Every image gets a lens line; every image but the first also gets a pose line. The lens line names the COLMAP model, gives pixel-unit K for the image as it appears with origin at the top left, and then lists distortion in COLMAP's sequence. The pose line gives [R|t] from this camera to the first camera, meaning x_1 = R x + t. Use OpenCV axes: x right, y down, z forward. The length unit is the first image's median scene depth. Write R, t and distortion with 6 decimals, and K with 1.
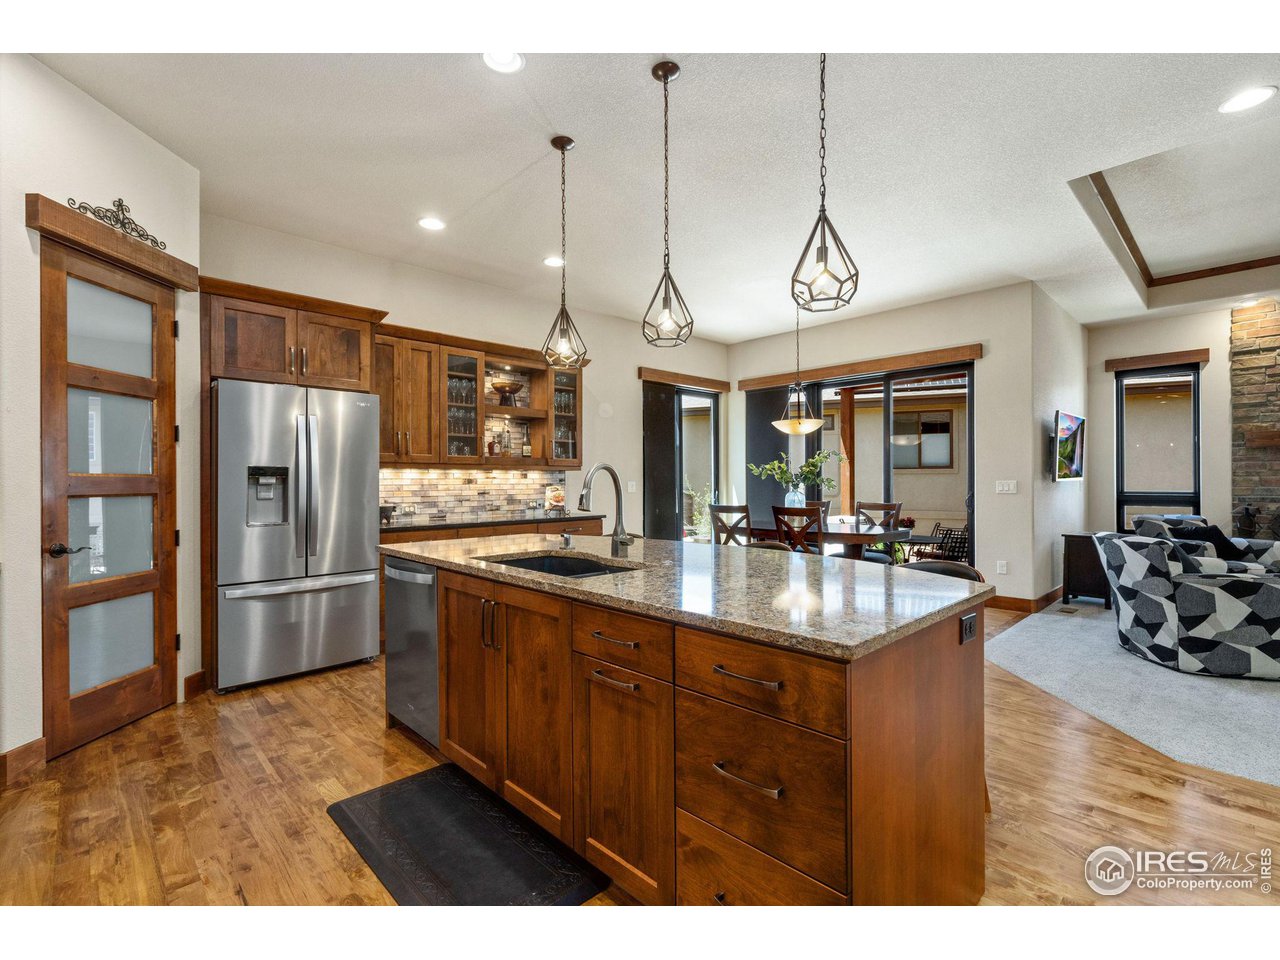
lens RADIAL K [[586.9, 0, 636.7], [0, 586.9, 478.4], [0, 0, 1]] dist [-0.000292, 0.001225]
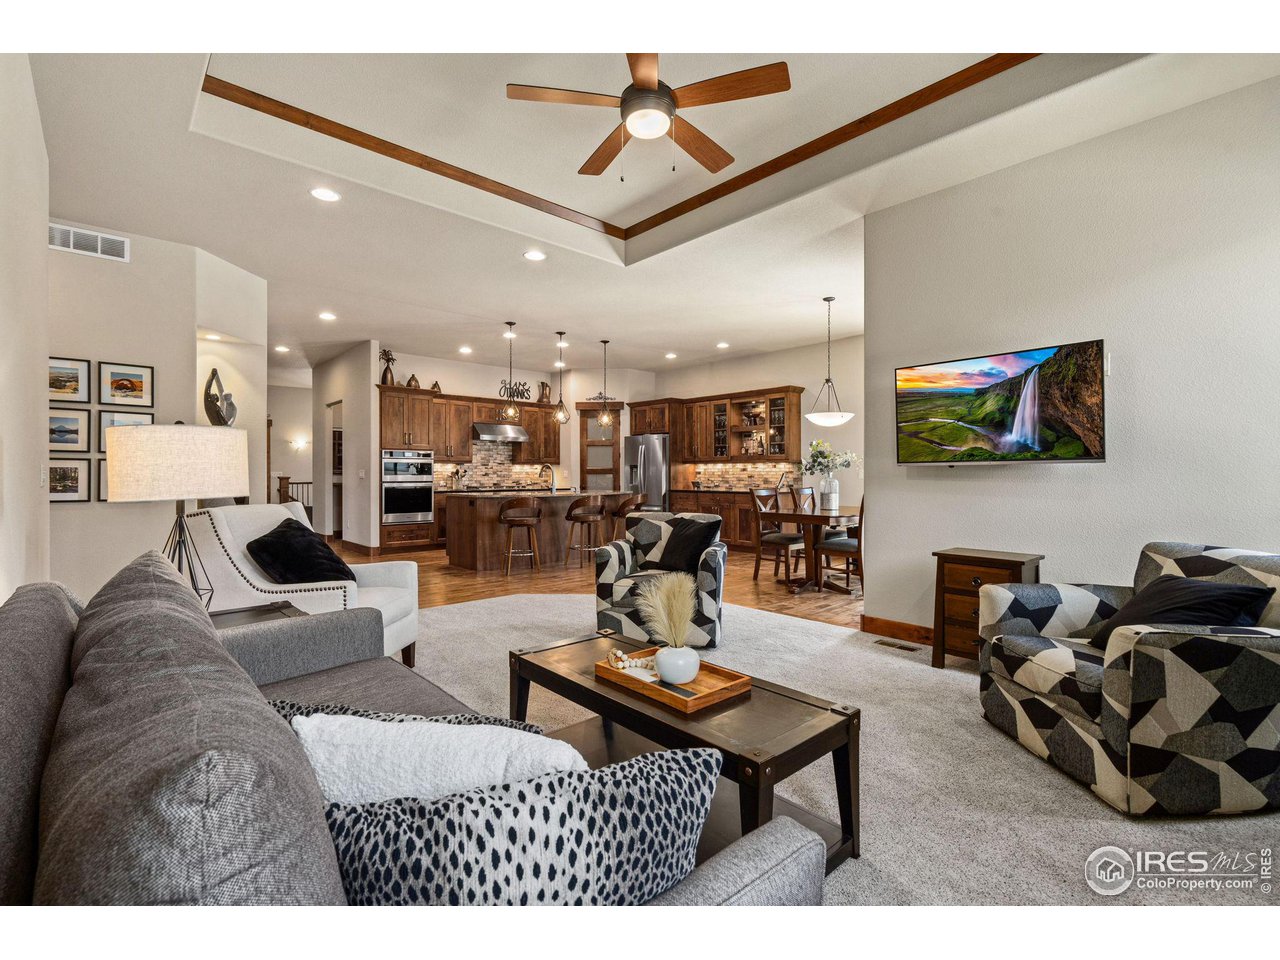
lens RADIAL K [[586.9, 0, 636.7], [0, 586.9, 478.4], [0, 0, 1]] dist [-0.000292, 0.001225]
pose [[-0.020837, 0.011314, -0.999719, 2.023583], [0.004264, 0.999928, 0.011227, 0.013217], [0.999774, -0.004028, -0.020883, 0.961971]]
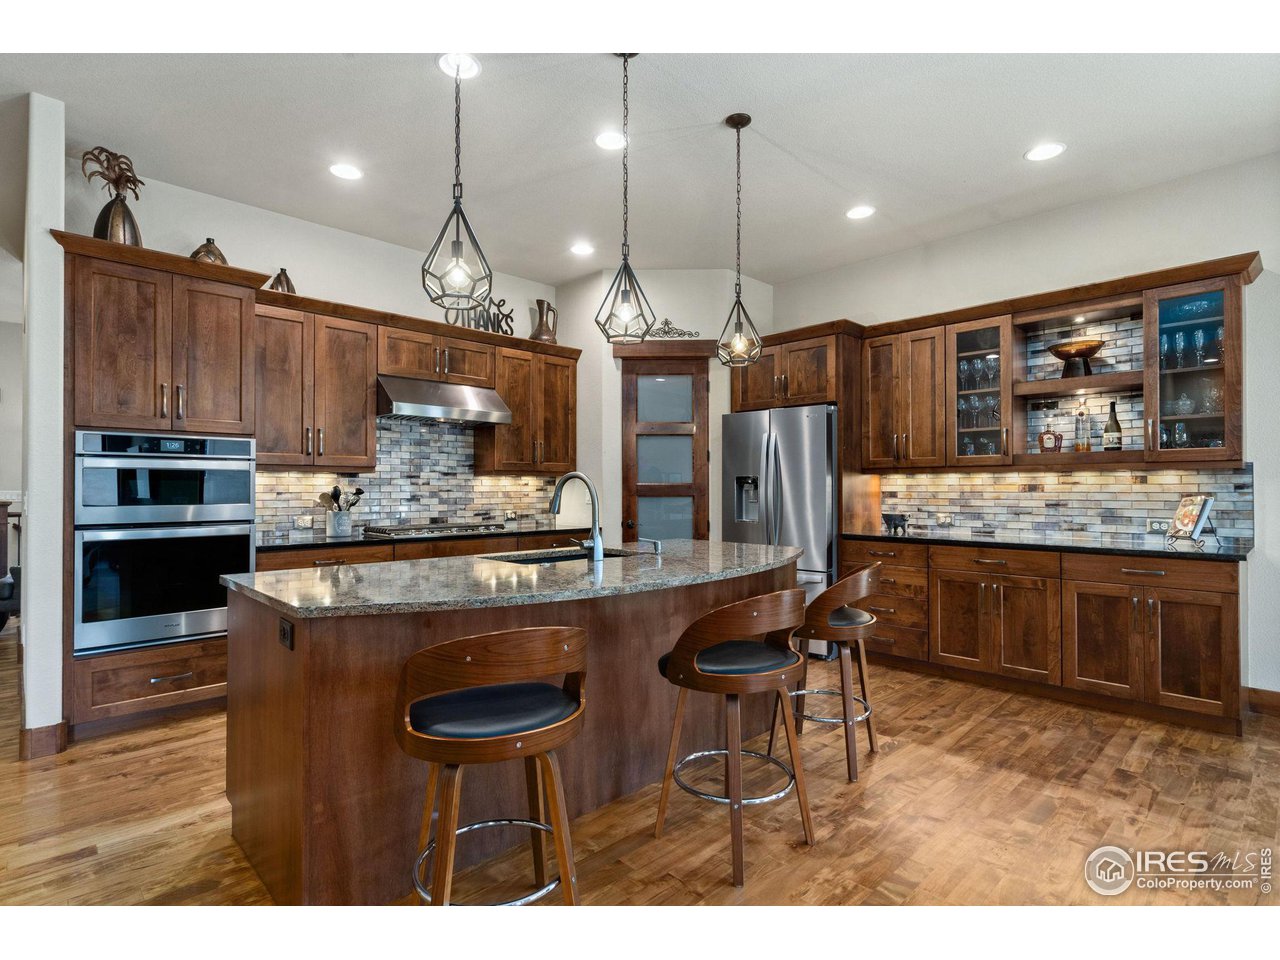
lens RADIAL K [[644.6, 0, 640.4], [0, 644.6, 484.8], [0, 0, 1]] dist [0.002657, 0.000542]
pose [[0.010788, -0.002335, -0.999939, 0.707496], [0.004414, 0.999988, -0.002288, 0.000773], [0.999932, -0.004389, 0.010798, 0.671408]]
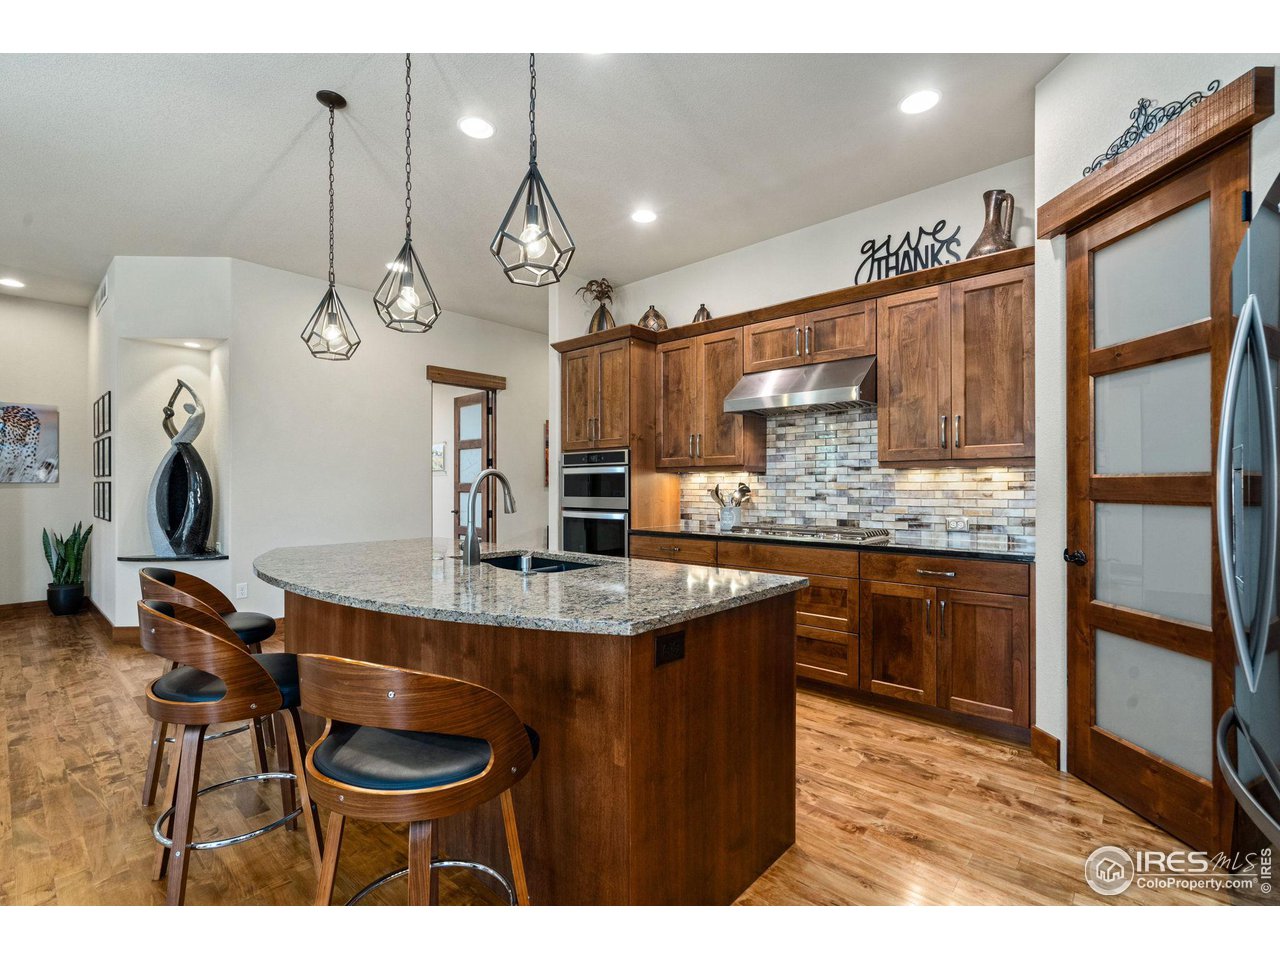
lens RADIAL K [[584.5, 0, 640.4], [0, 584.5, 485.3], [0, 0, 1]] dist [-0.002299, 0.001103]
pose [[-0.996726, 0.004784, -0.080715, -0.143489], [0.005289, 0.999968, -0.006043, 0.006540], [0.080684, -0.006450, -0.996719, 1.243496]]
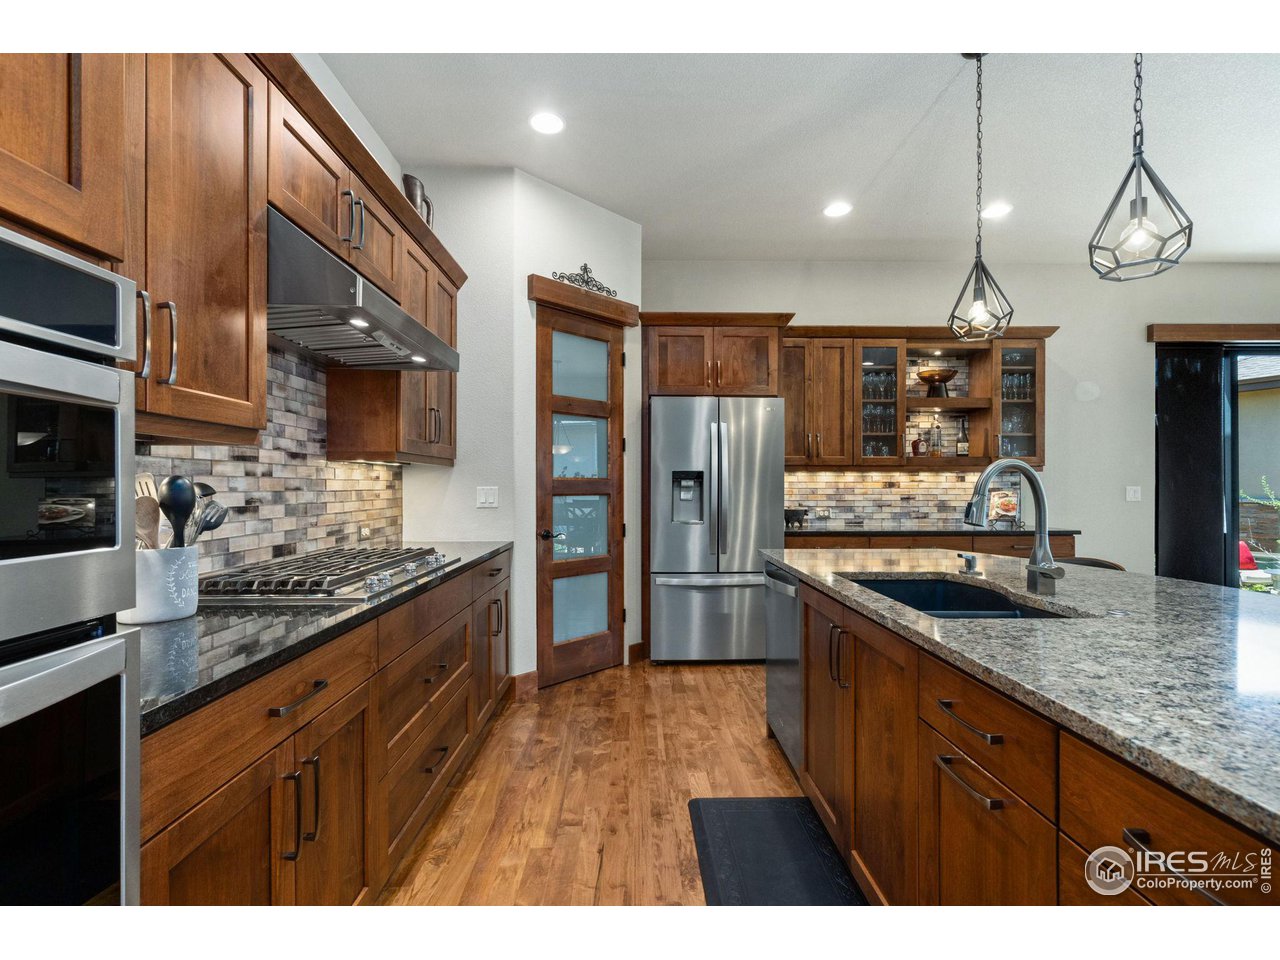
lens RADIAL K [[584.5, 0, 640.4], [0, 584.5, 485.3], [0, 0, 1]] dist [-0.002299, 0.001103]
pose [[0.734239, 0.004088, -0.678878, 0.057467], [-0.000389, 0.999984, 0.005600, 0.000975], [0.678890, -0.003847, 0.734229, 0.105900]]
